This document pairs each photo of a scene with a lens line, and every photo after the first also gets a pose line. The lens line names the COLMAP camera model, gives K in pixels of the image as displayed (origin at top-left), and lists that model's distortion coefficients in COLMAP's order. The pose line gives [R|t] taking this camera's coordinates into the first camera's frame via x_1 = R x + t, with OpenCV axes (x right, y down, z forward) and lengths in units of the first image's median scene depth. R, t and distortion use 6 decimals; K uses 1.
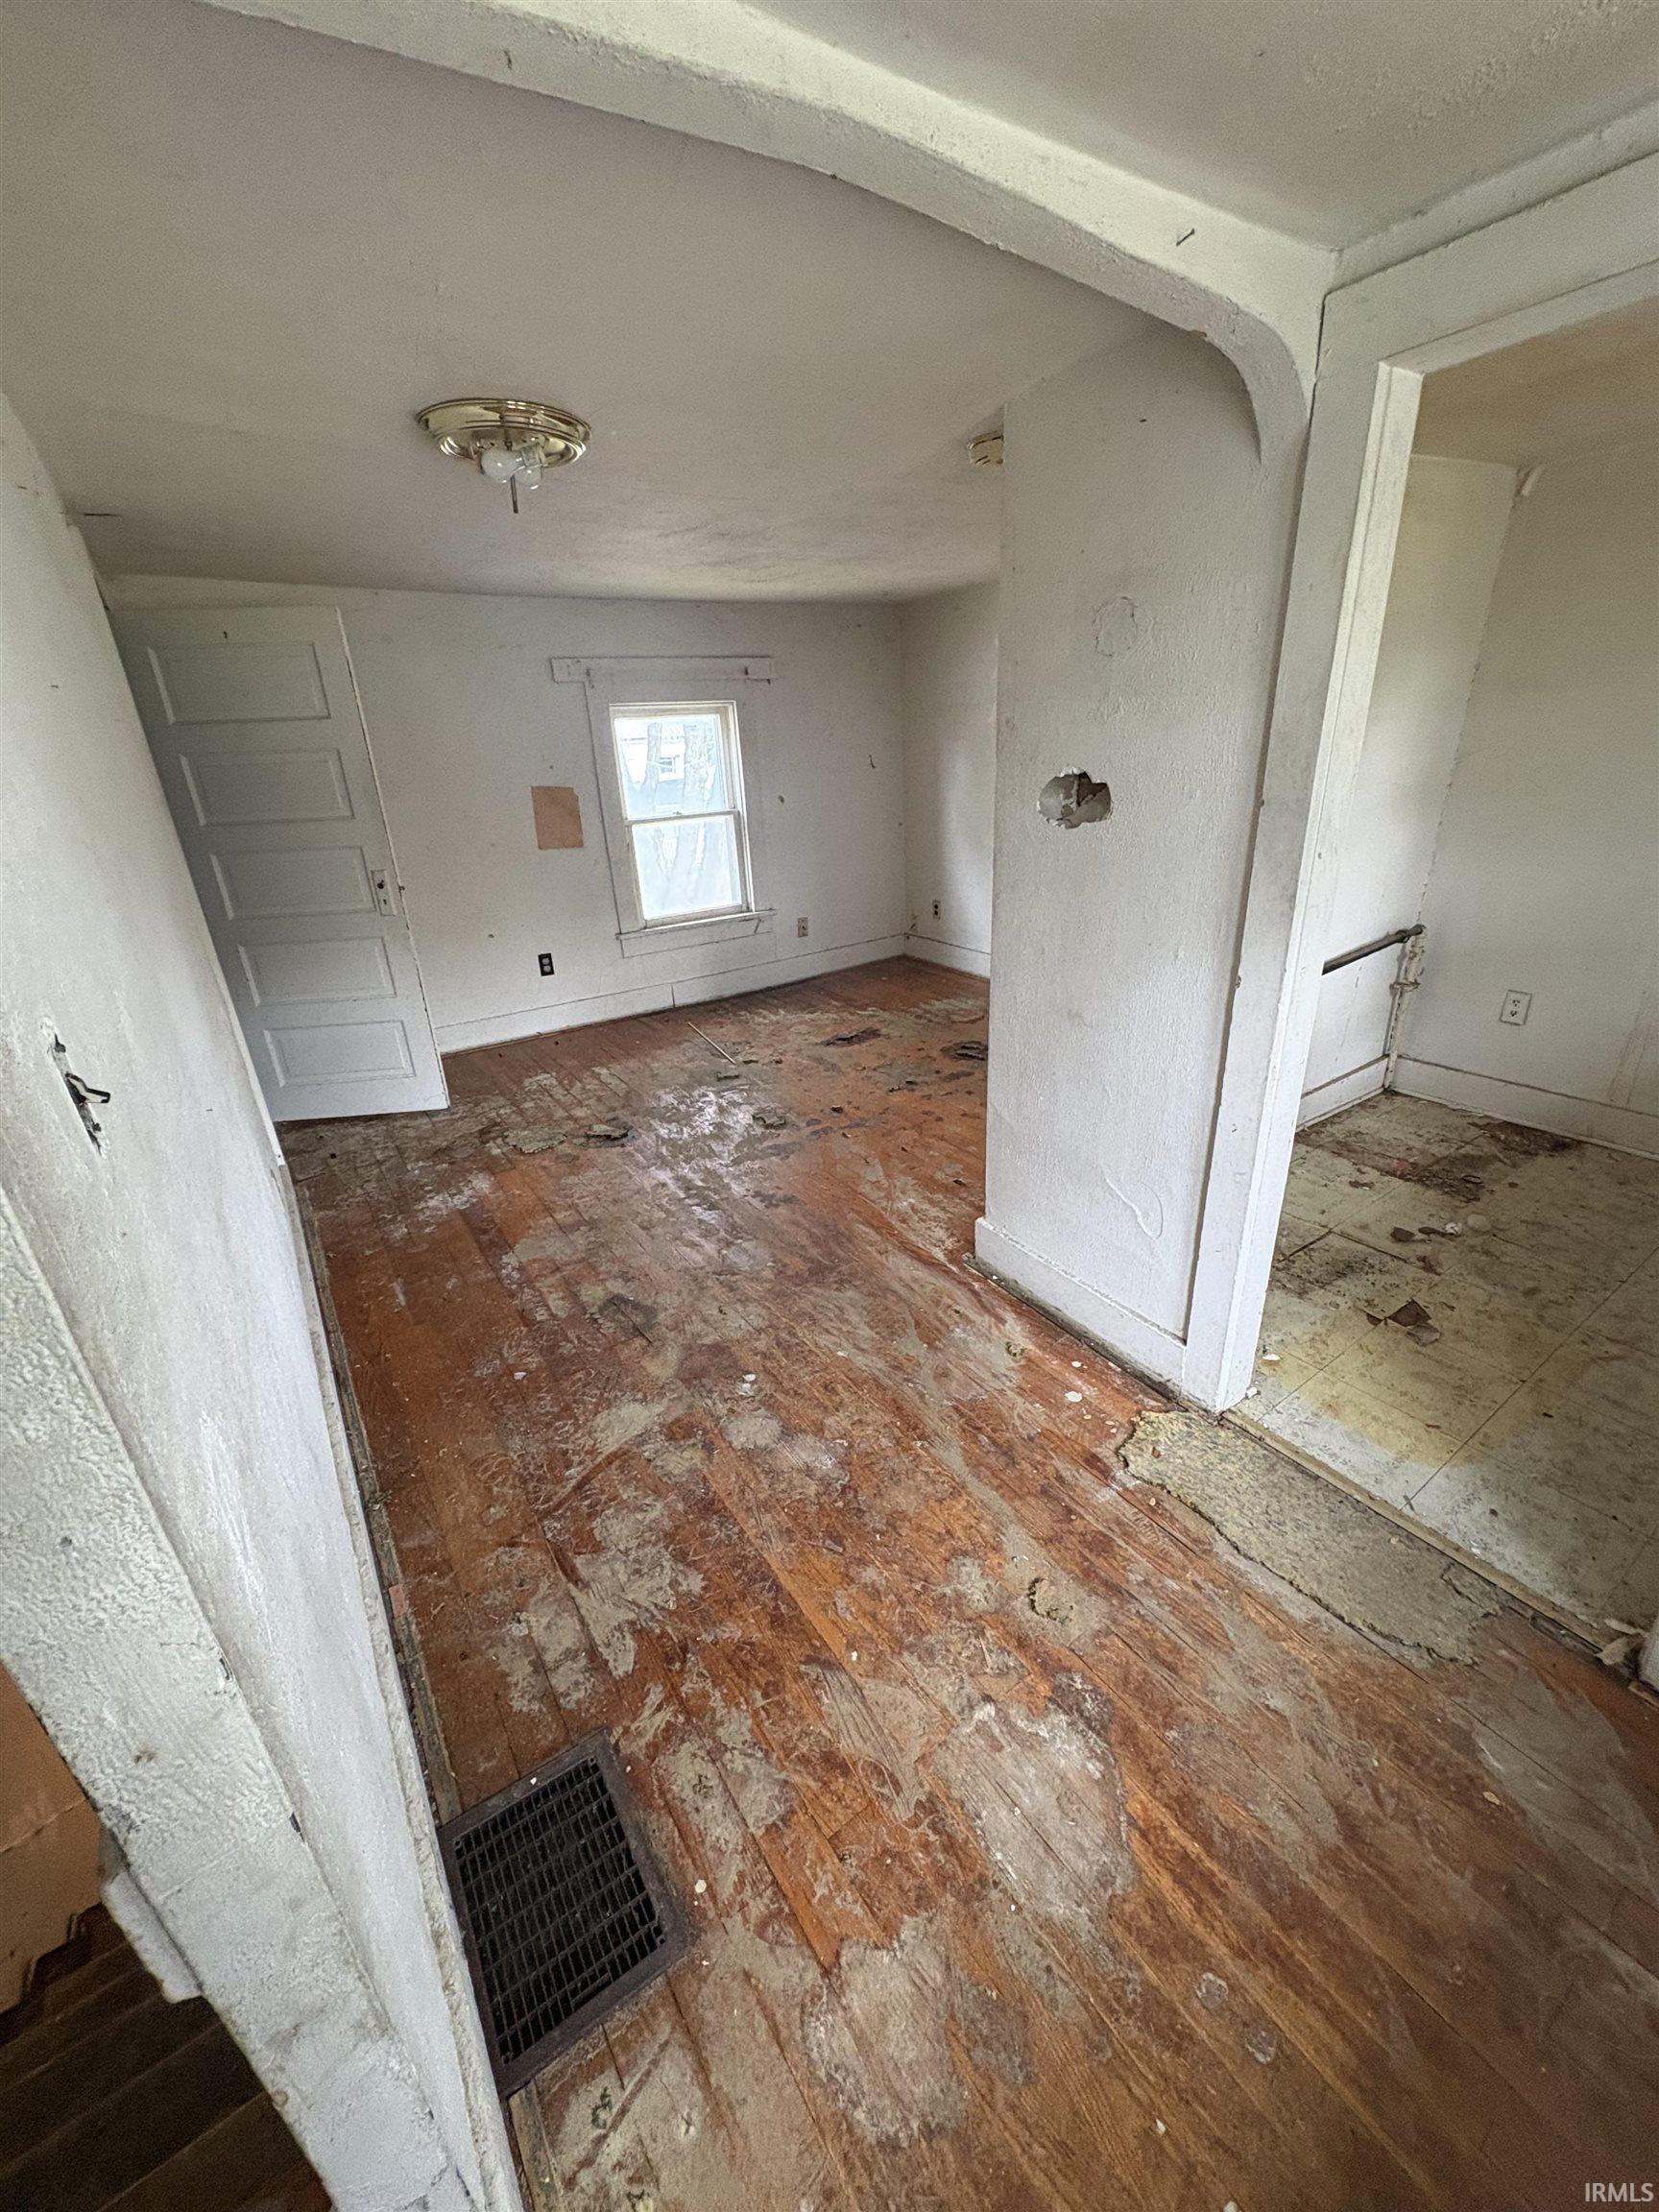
lens RADIAL K [[879.4, 0, 828.9], [0, 879.4, 1102.4], [0, 0, 1]] dist [0.001794, -0.000764]
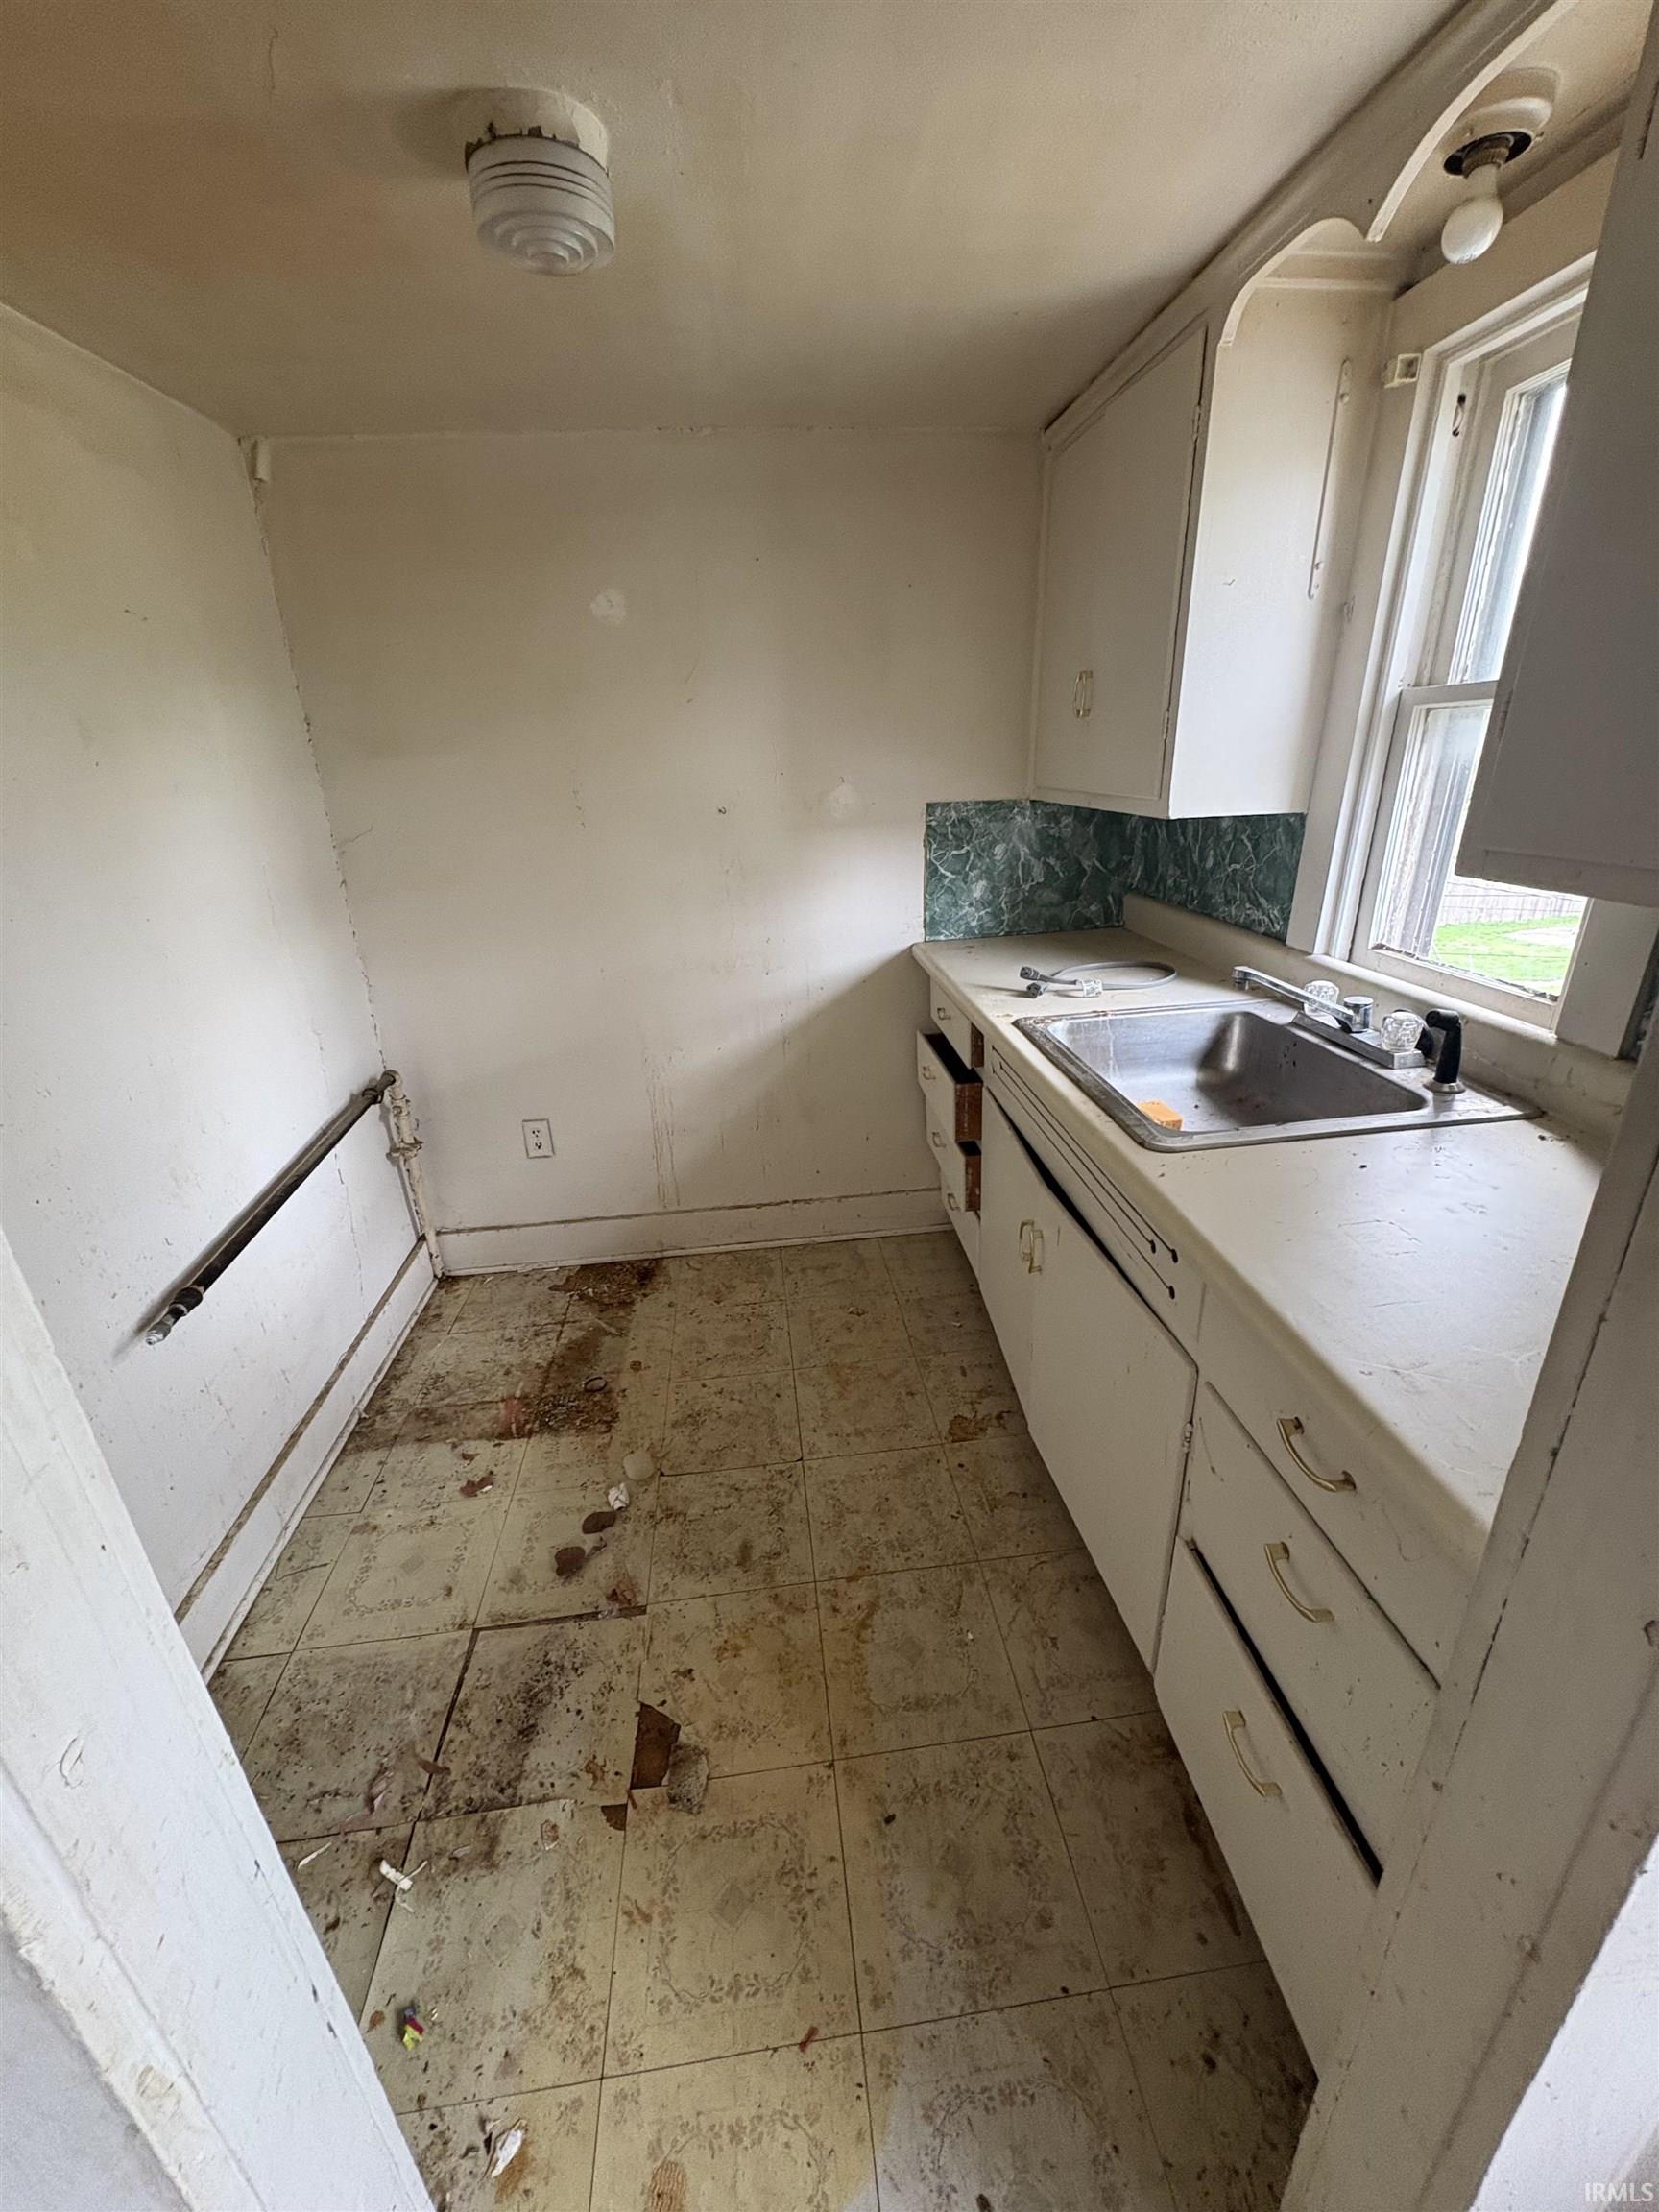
lens RADIAL K [[879.4, 0, 836.5], [0, 879.4, 1107.3], [0, 0, 1]] dist [0.001794, -0.000764]
pose [[0.474682, -0.296948, 0.828552, 0.266260], [0.358422, 0.924994, 0.126170, -0.147687], [-0.803872, 0.237081, 0.545511, 0.354465]]
